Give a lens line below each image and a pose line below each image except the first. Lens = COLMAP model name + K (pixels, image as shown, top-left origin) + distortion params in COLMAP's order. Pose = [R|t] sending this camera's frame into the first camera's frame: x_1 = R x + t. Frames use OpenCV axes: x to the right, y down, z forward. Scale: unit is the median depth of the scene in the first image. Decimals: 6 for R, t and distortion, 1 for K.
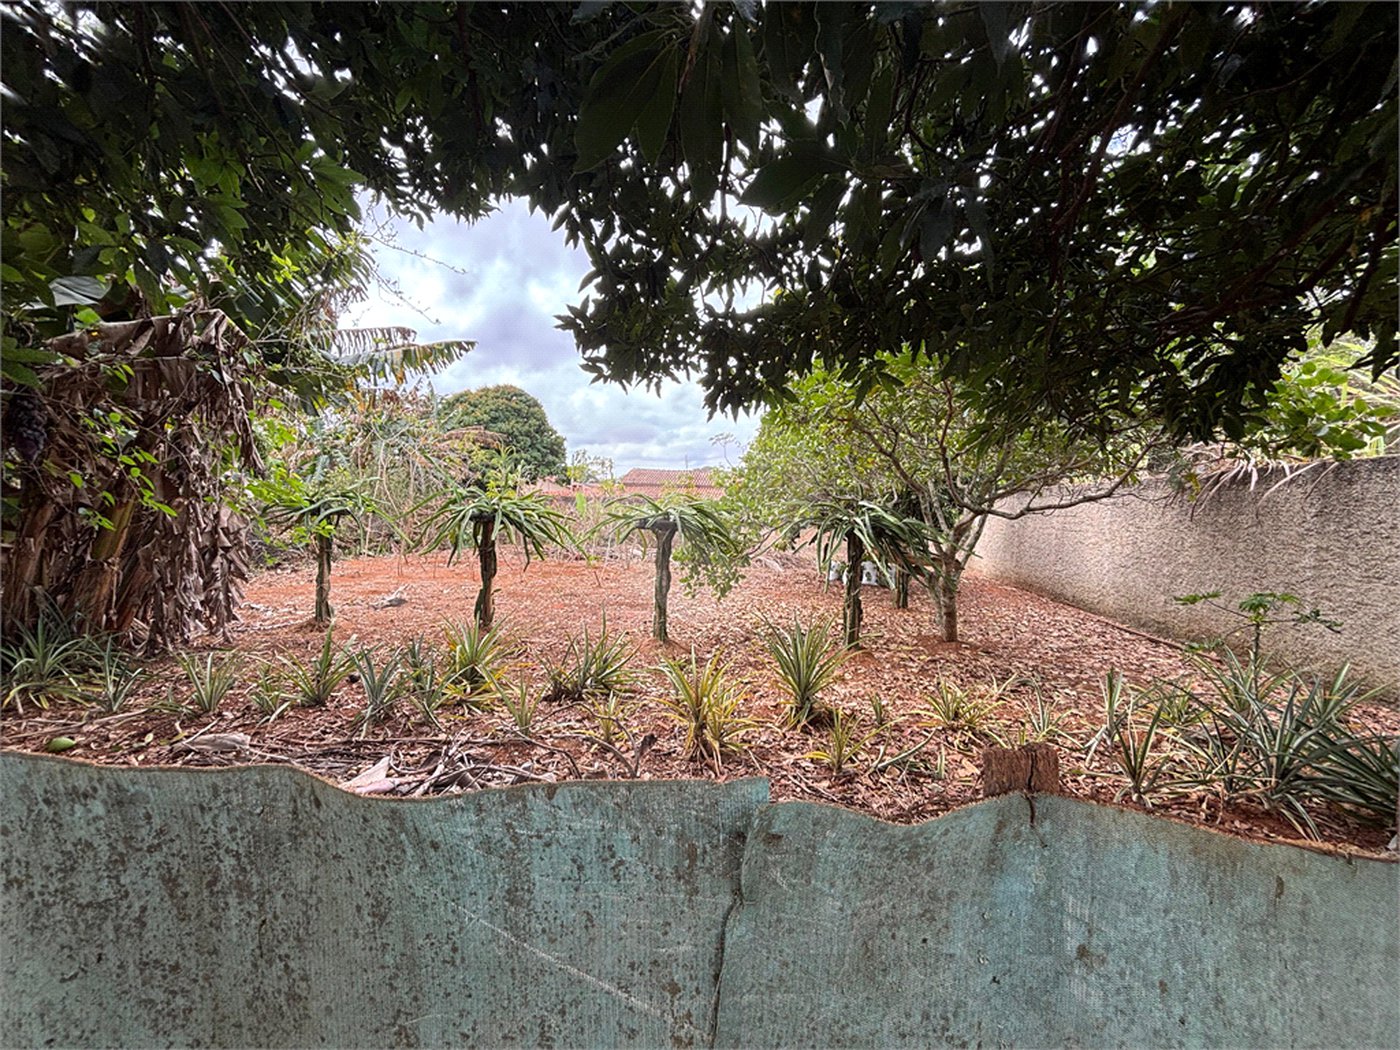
lens RADIAL K [[571.8, 0, 700.0], [0, 571.8, 525.0], [0, 0, 1]] dist [-0.001277, -0.000081]
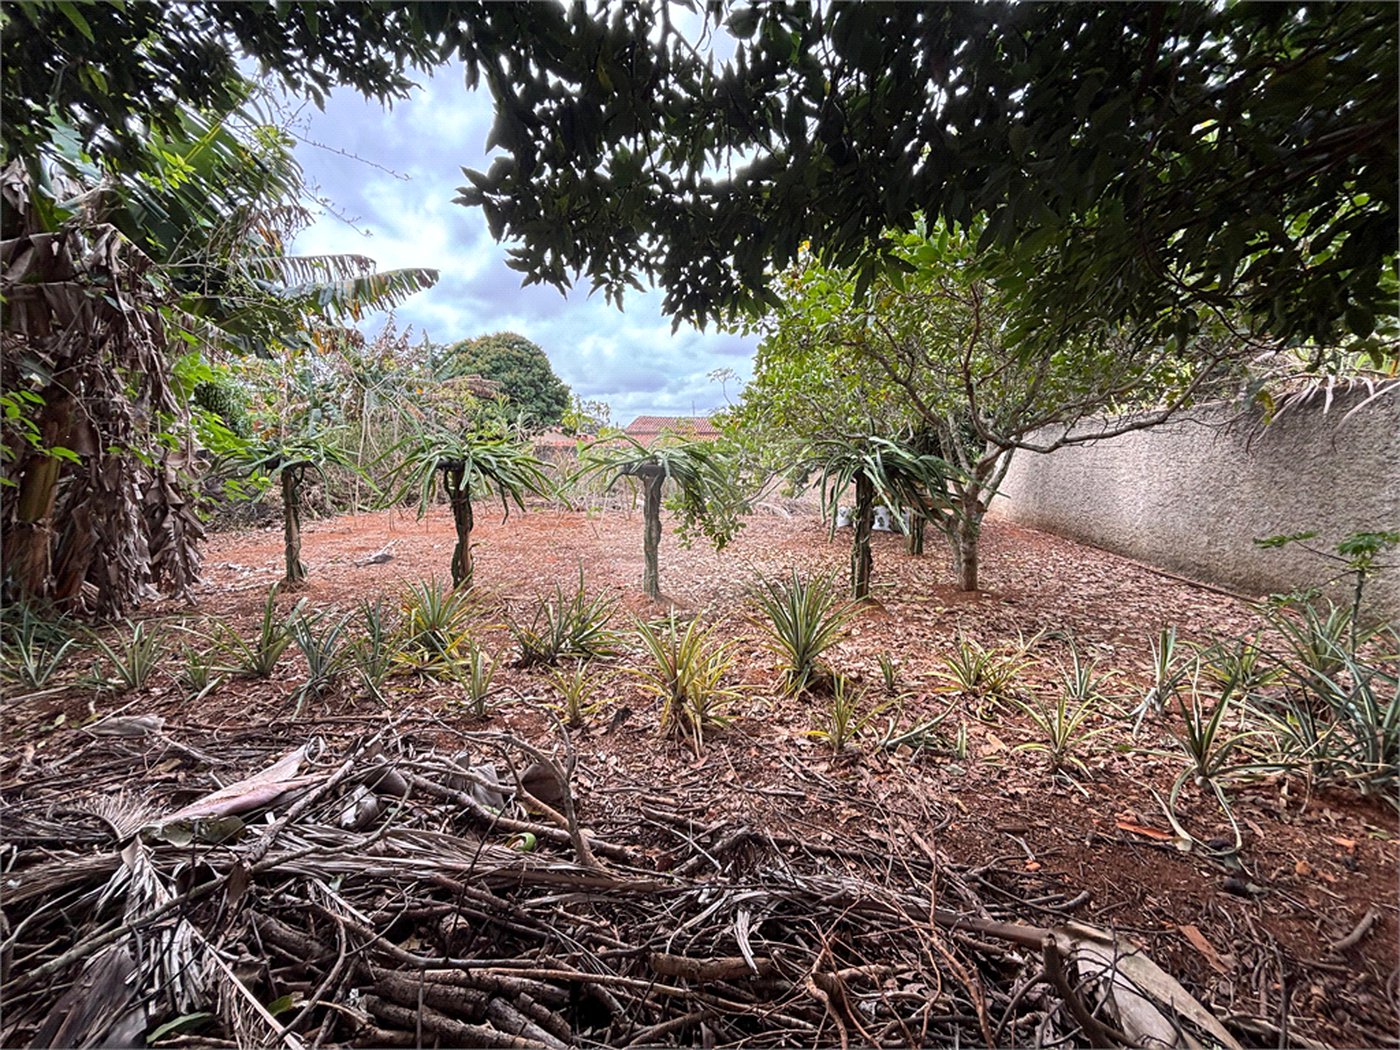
lens RADIAL K [[565.6, 0, 702.8], [0, 565.6, 525.0], [0, 0, 1]] dist [0.000922, 0.000263]
pose [[0.999522, -0.020680, -0.022984, 0.041931], [0.022639, 0.995815, 0.088539, 0.011310], [0.021057, -0.089017, 0.995808, 0.121038]]
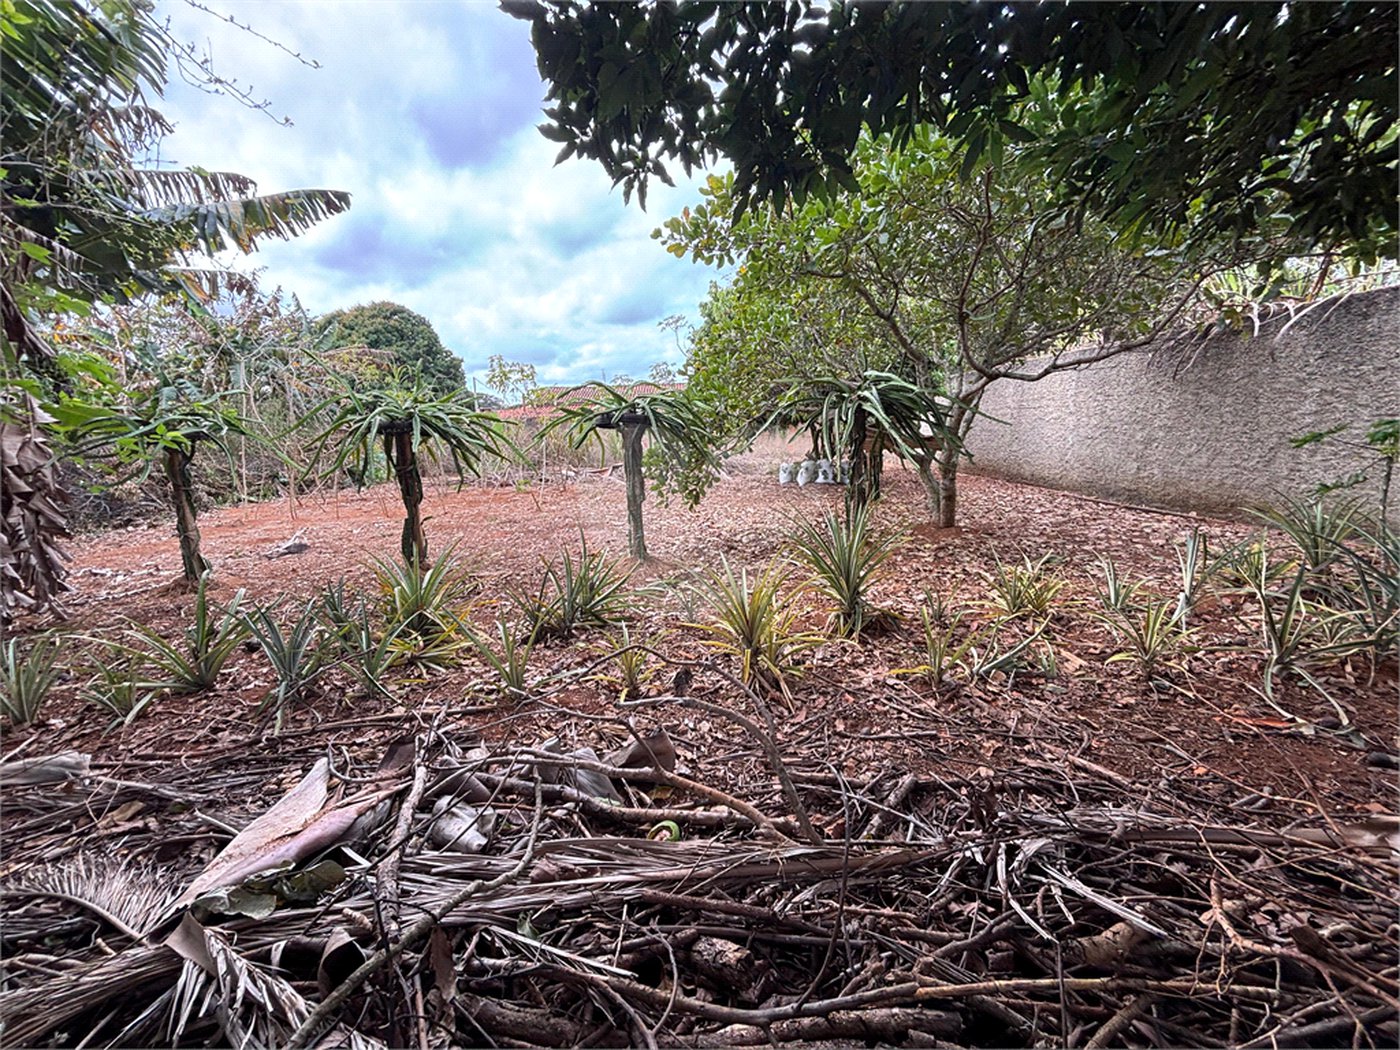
lens RADIAL K [[561.0, 0, 694.7], [0, 561.0, 529.2], [0, 0, 1]] dist [0.001157, -0.000119]
pose [[0.986205, -0.096618, 0.134402, -0.111804], [0.076388, 0.985990, 0.148287, 0.049252], [-0.146847, -0.135974, 0.979769, 0.203355]]
